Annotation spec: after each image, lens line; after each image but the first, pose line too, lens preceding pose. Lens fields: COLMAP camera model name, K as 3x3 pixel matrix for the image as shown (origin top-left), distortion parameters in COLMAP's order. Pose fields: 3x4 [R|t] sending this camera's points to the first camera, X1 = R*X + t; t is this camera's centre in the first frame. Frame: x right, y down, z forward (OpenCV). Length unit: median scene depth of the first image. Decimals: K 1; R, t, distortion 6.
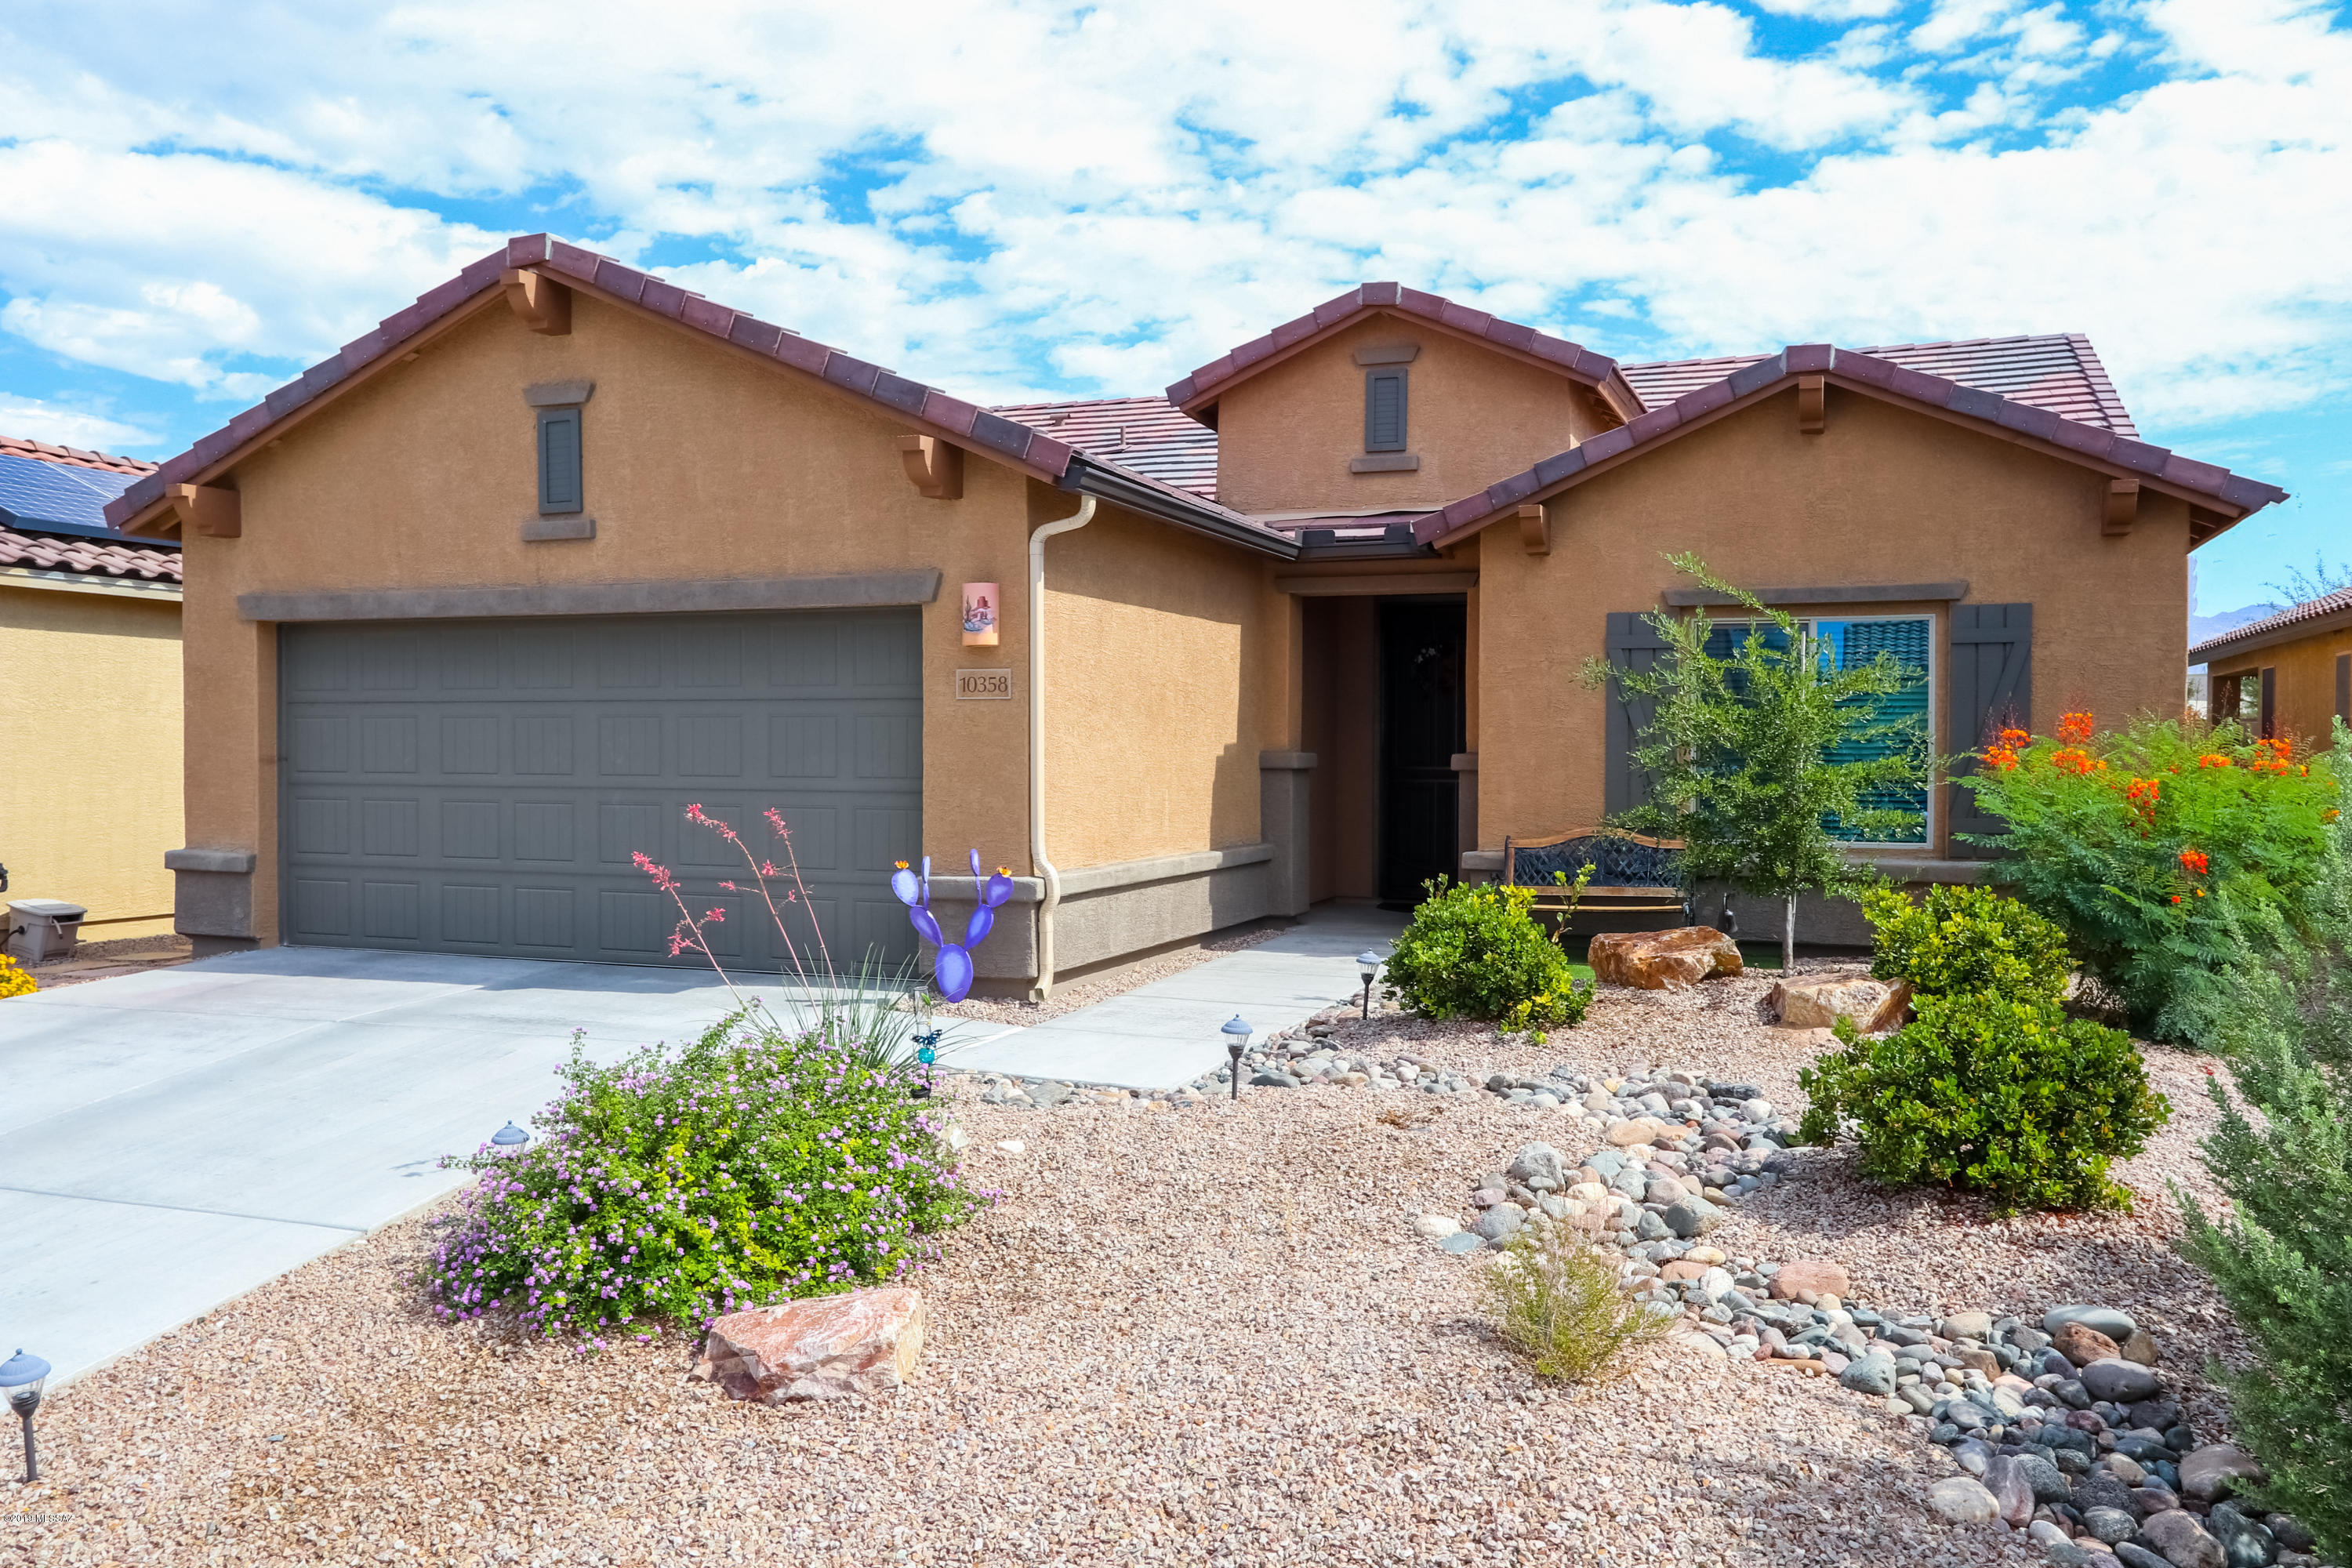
lens RADIAL K [[1821.2, 0, 1181.4], [0, 1821.2, 776.4], [0, 0, 1]] dist [-0.040935, 0.053711]
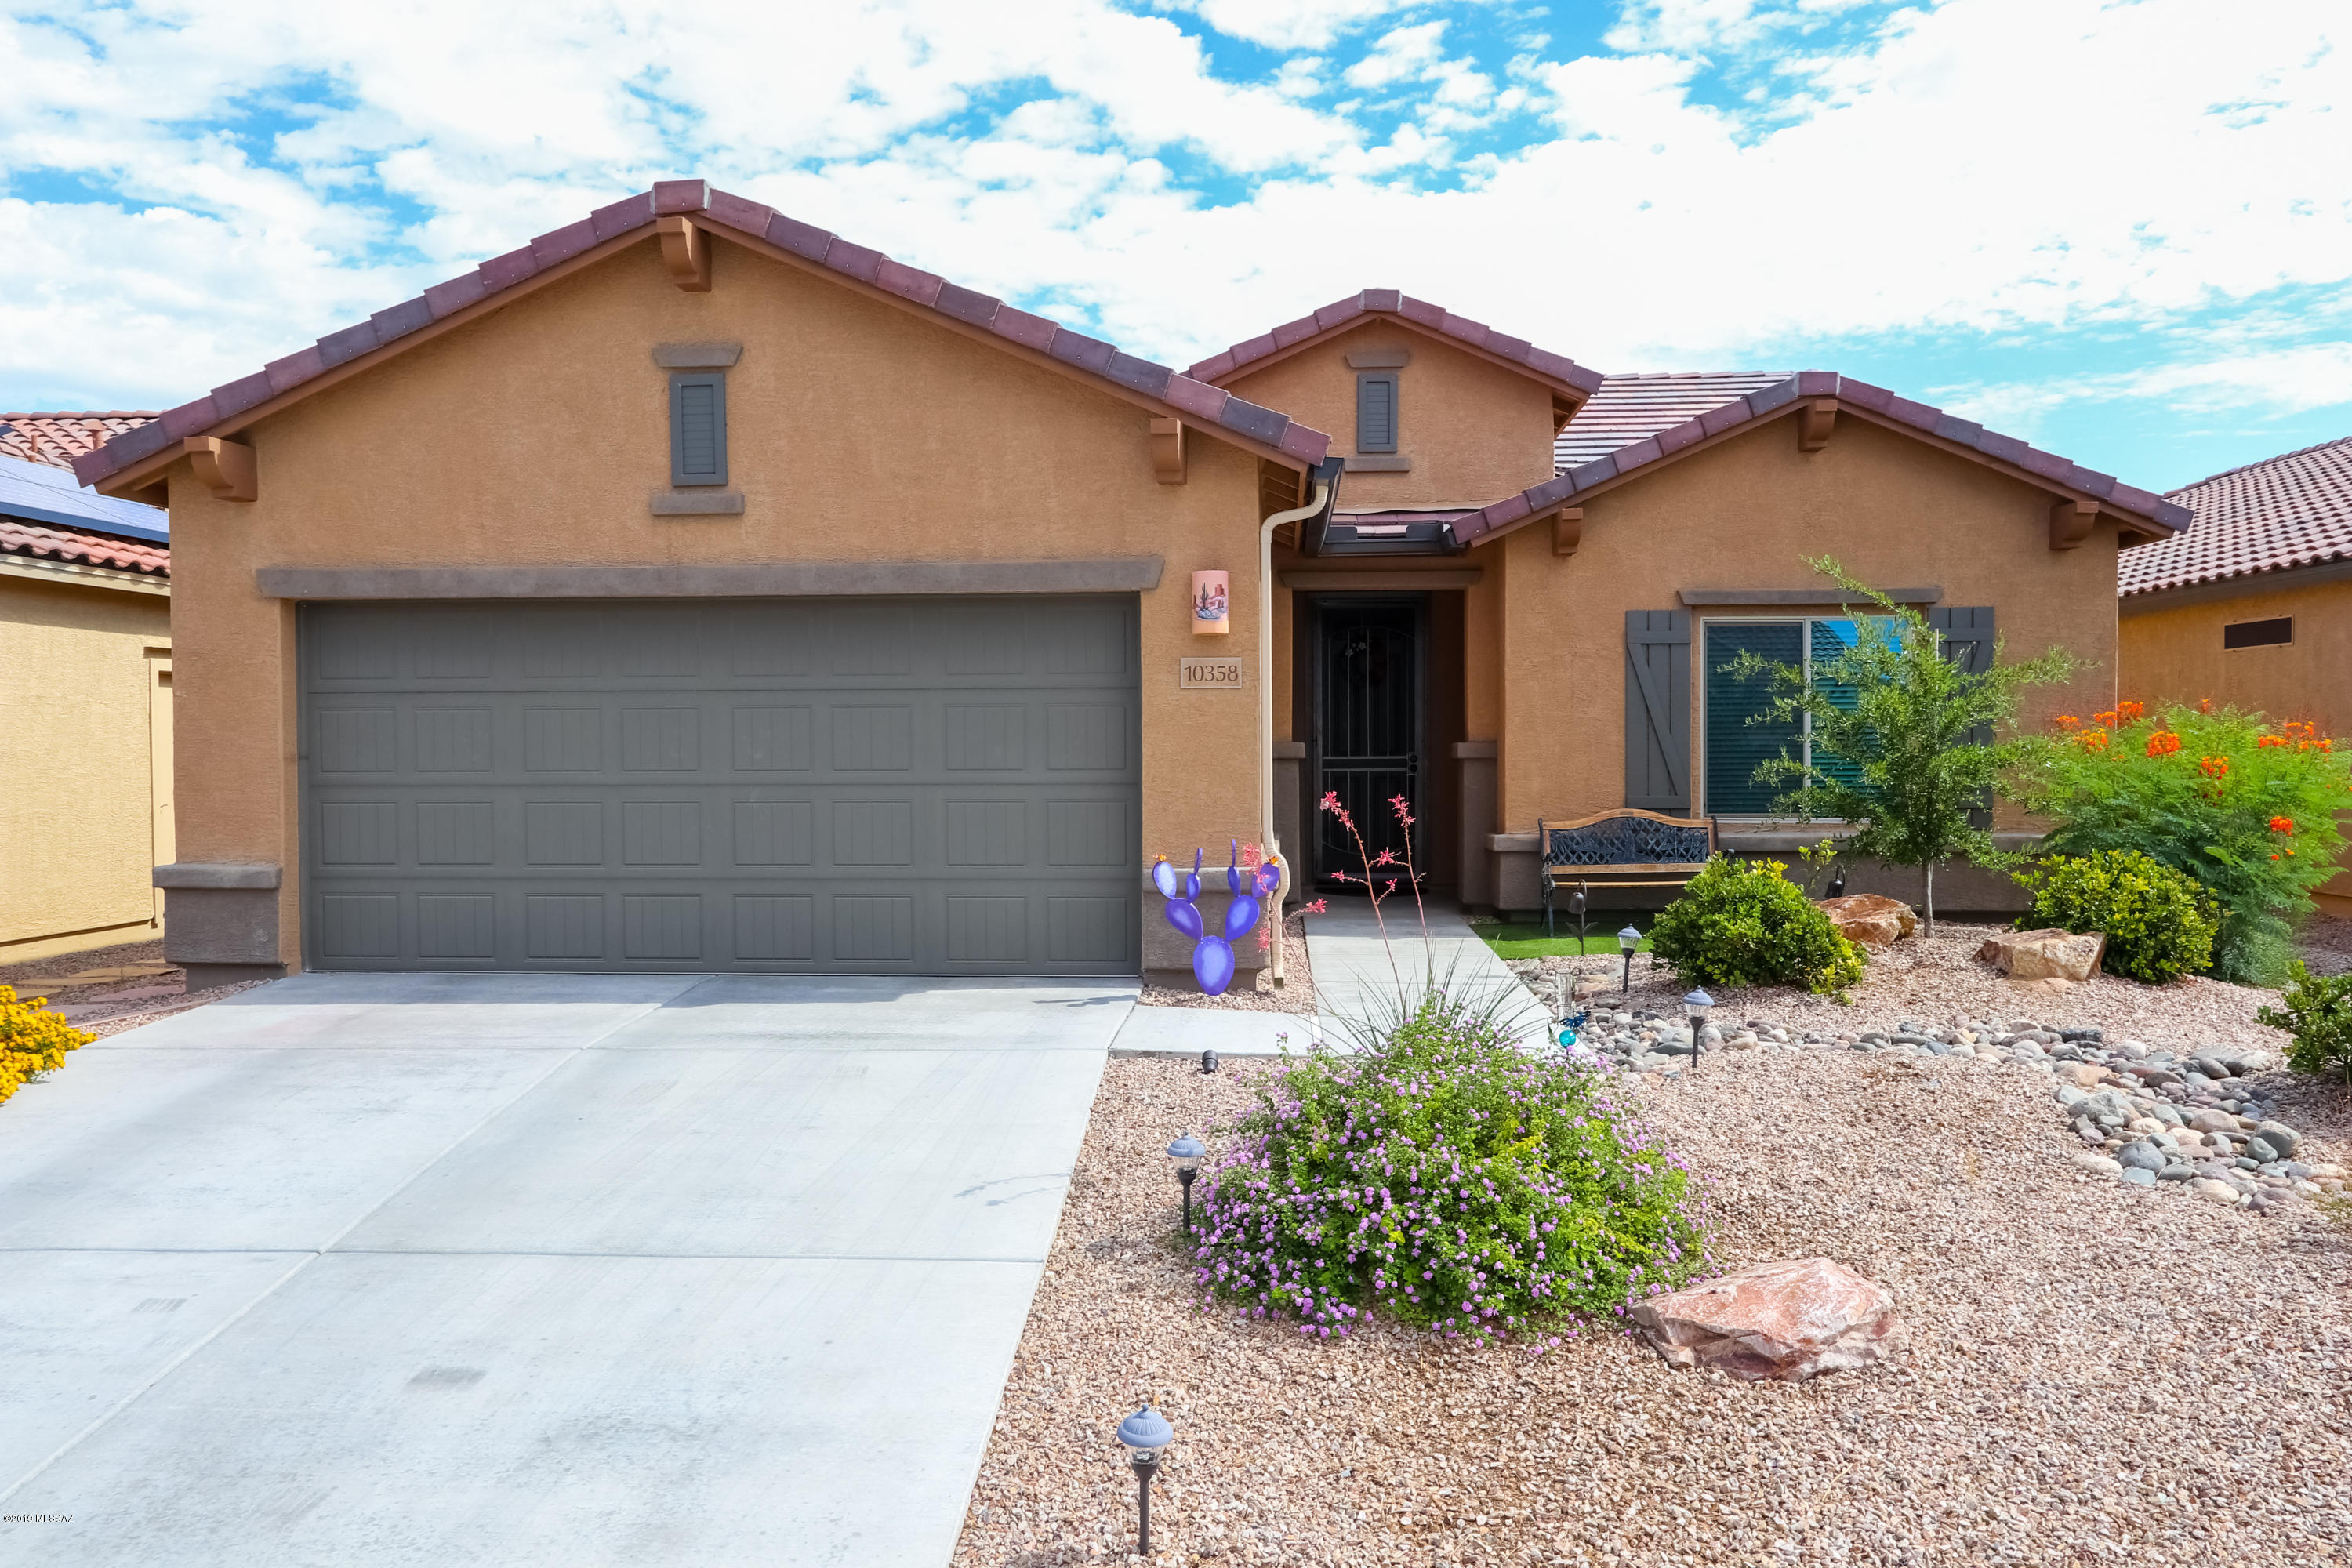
lens RADIAL K [[1821.2, 0, 1047.9], [0, 1821.2, 784.4], [0, 0, 1]] dist [-0.040935, 0.053711]
pose [[0.959157, -0.013958, 0.282531, -0.407586], [0.011185, 0.999872, 0.011423, -0.002548], [-0.282654, -0.007796, 0.959190, 0.063291]]
